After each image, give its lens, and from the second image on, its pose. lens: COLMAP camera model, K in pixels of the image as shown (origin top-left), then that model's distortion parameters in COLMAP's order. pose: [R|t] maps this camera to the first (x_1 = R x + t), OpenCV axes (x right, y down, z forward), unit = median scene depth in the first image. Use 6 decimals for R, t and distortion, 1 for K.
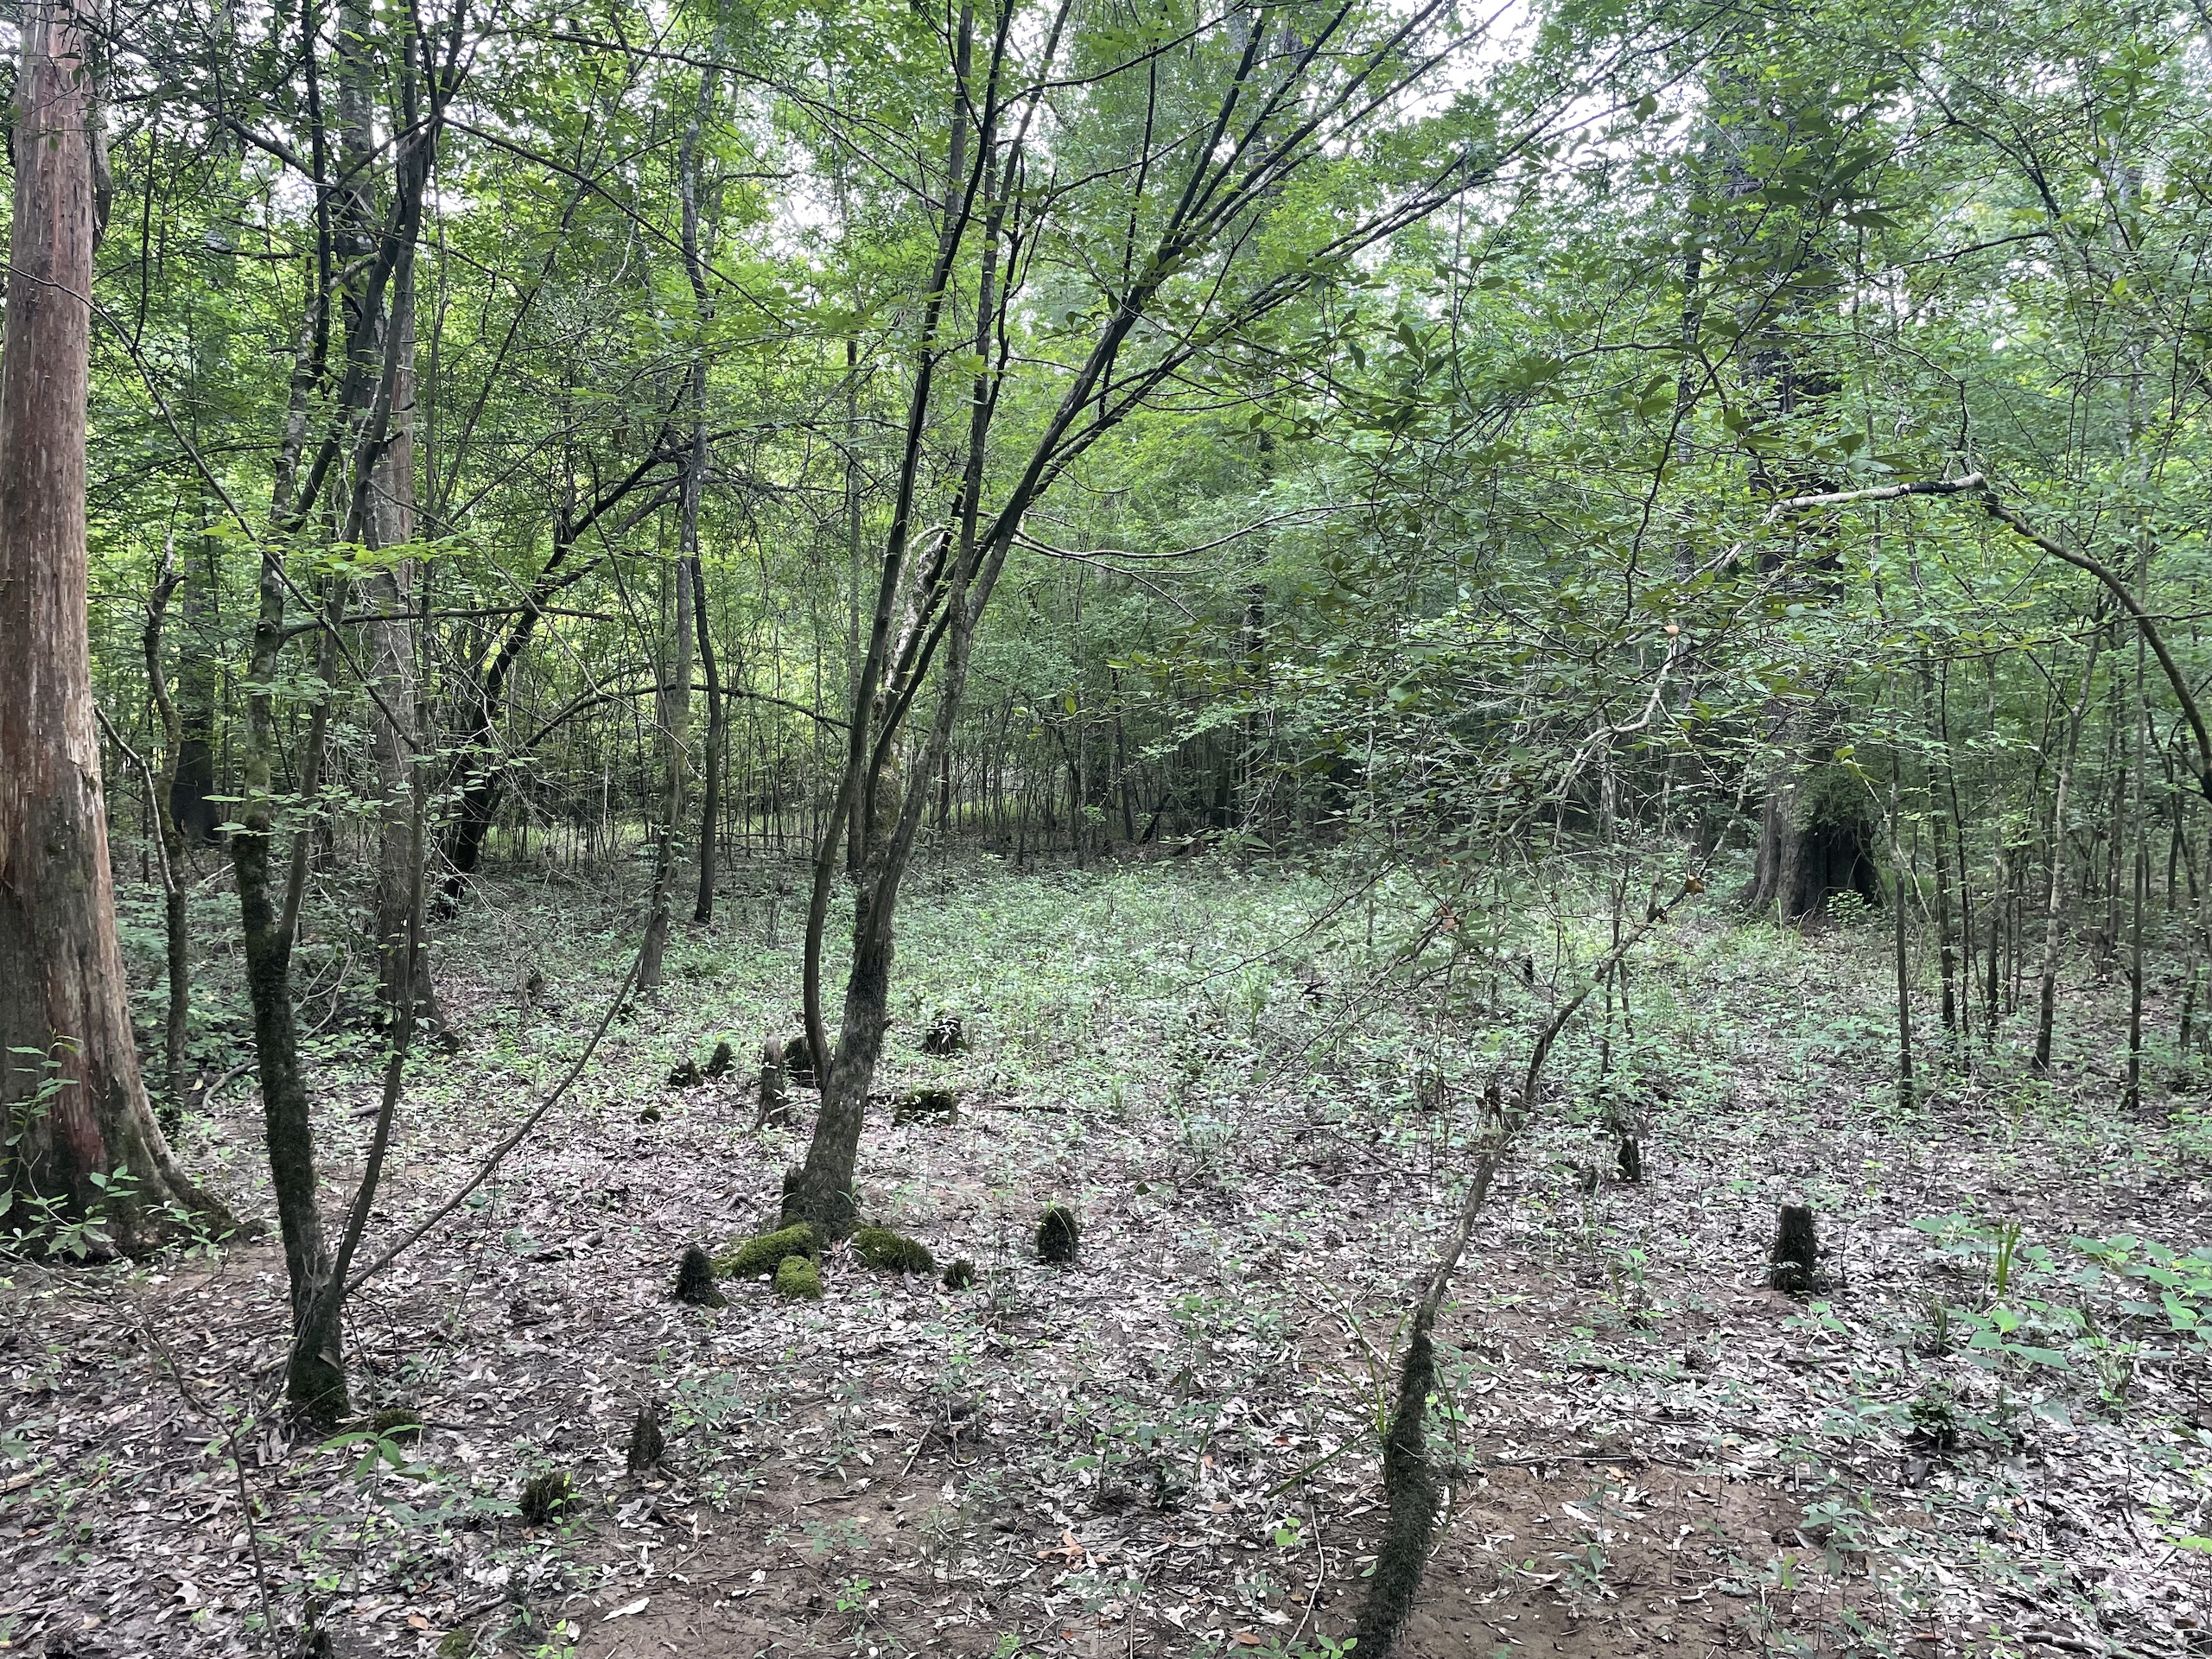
lens RADIAL K [[1687.6, 0, 1107.7], [0, 1687.6, 826.0], [0, 0, 1]] dist [-0.002695, -0.002204]
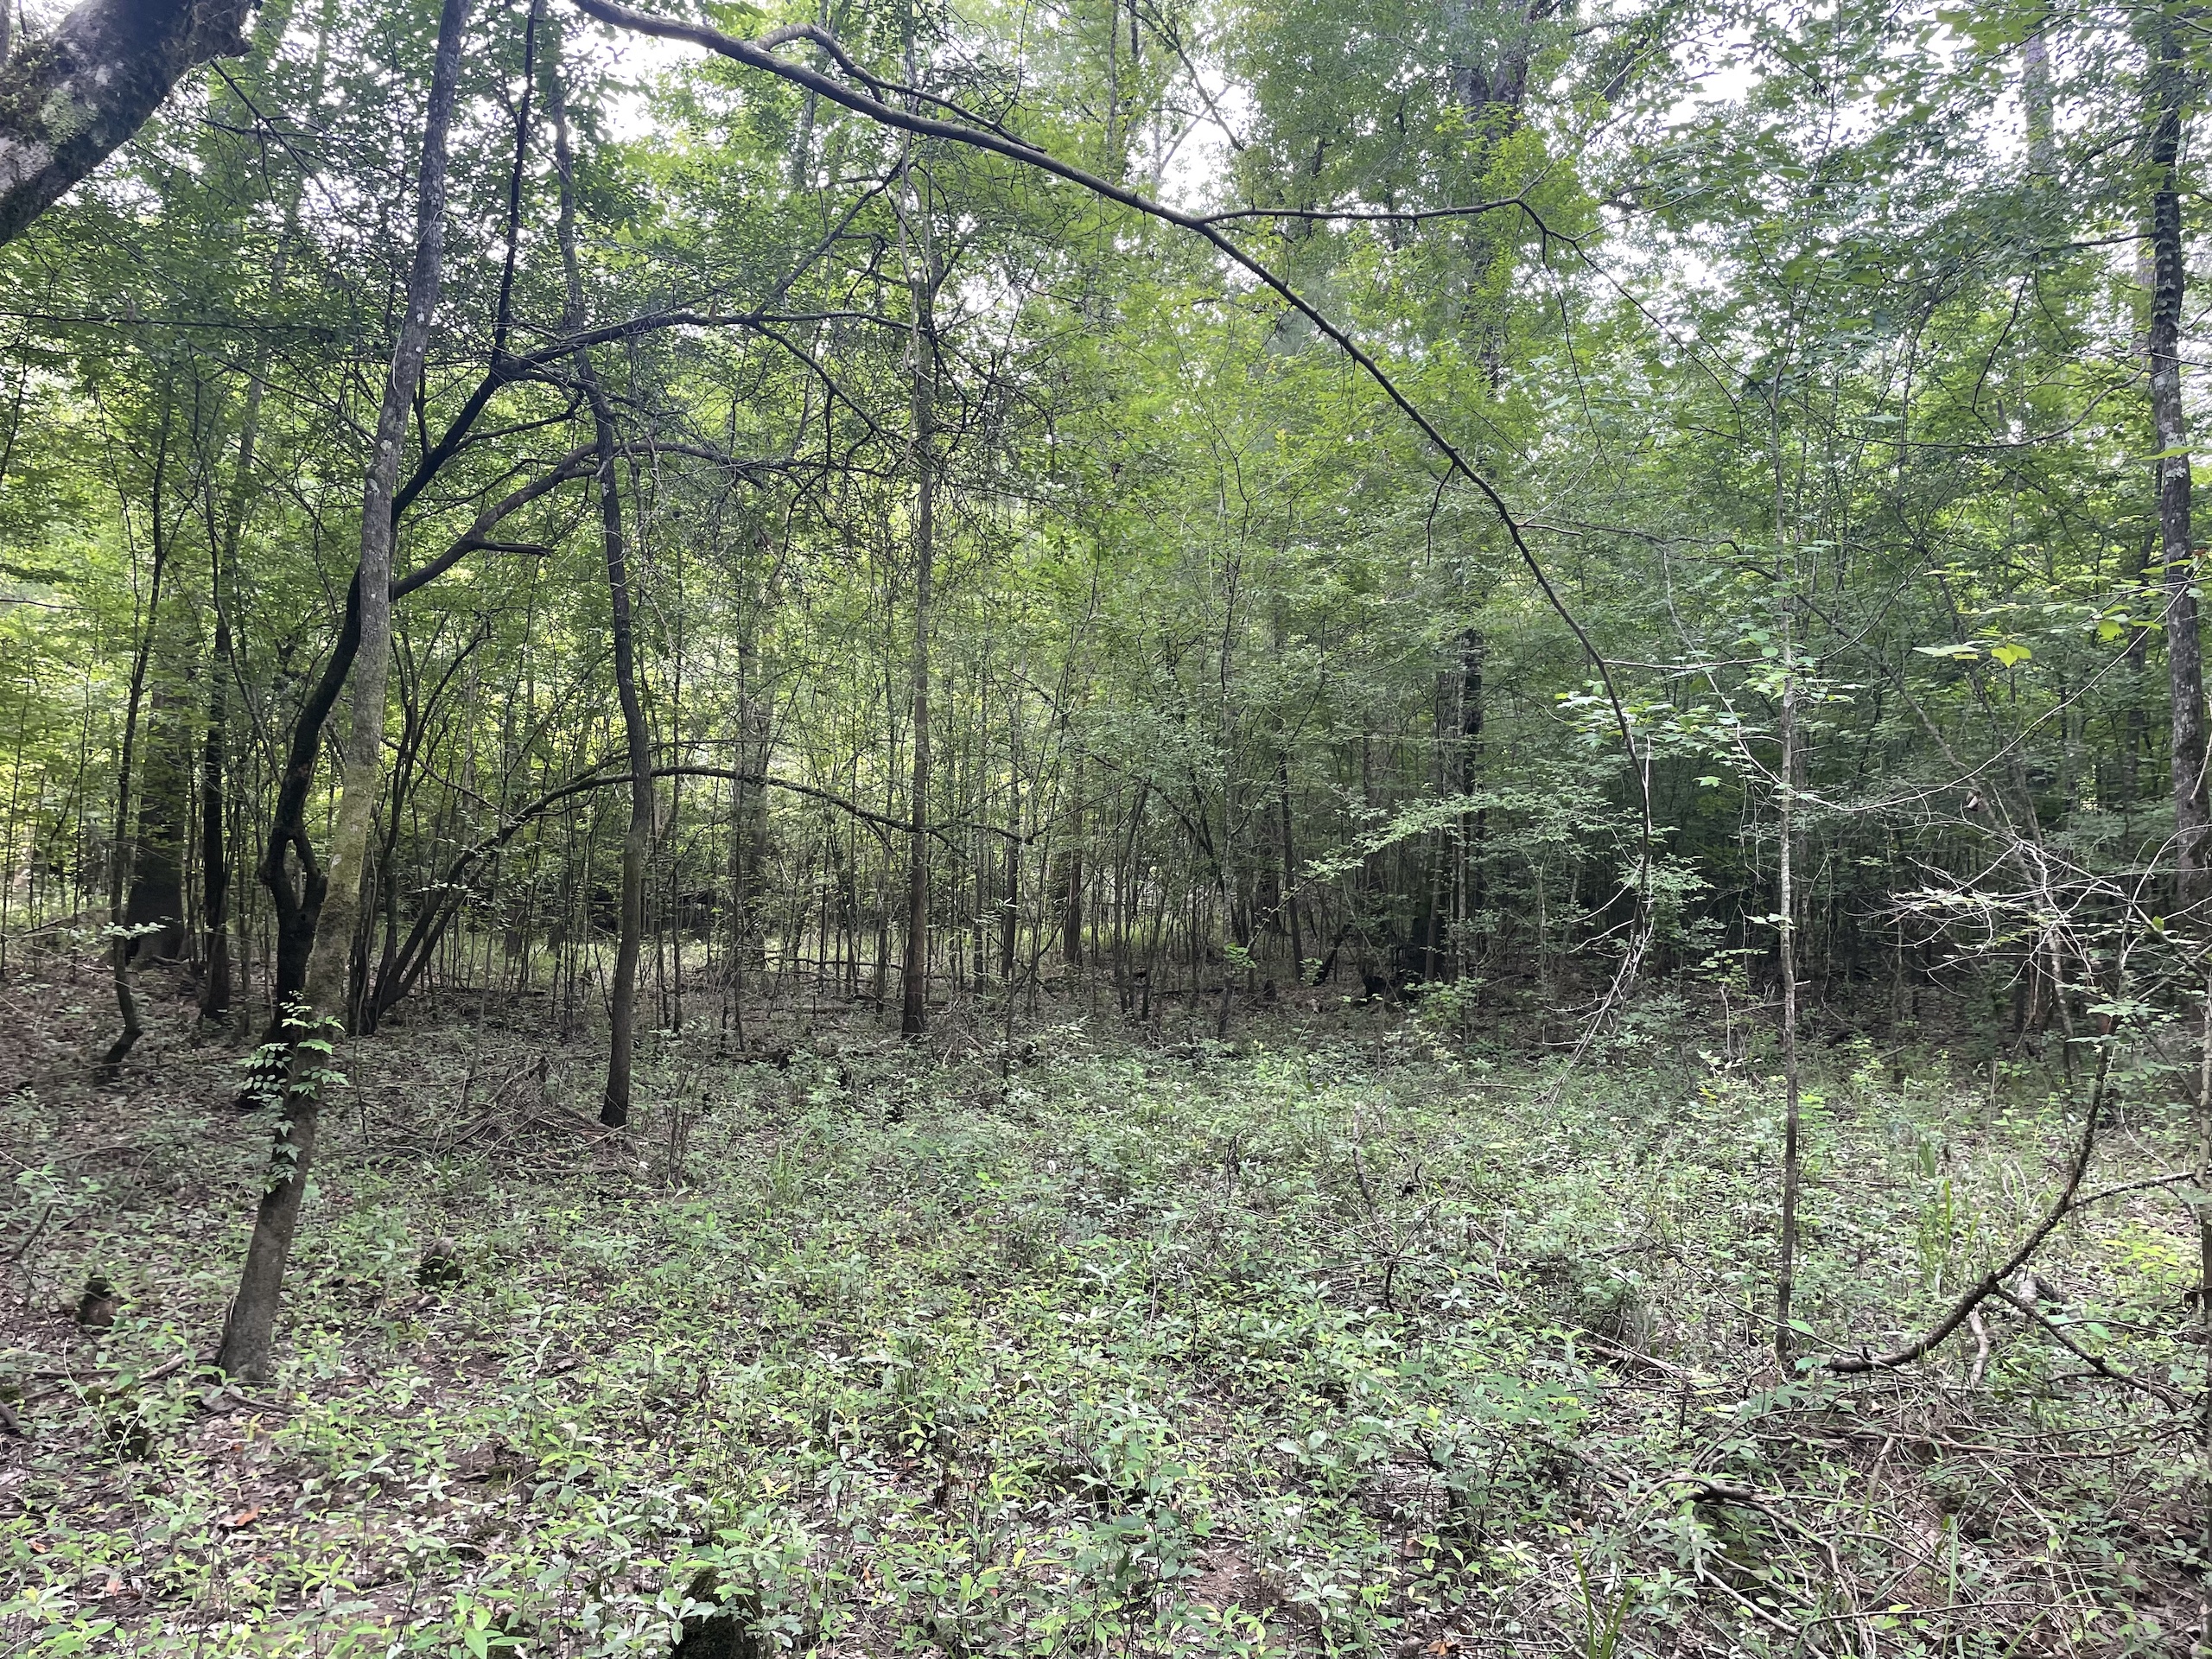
lens RADIAL K [[1687.6, 0, 1104.5], [0, 1687.6, 834.4], [0, 0, 1]] dist [-0.002695, -0.002204]
pose [[0.992988, 0.005524, -0.118083, 0.018115], [-0.012099, 0.998411, -0.055036, -0.018496], [0.117591, 0.056079, 0.991477, 0.291659]]
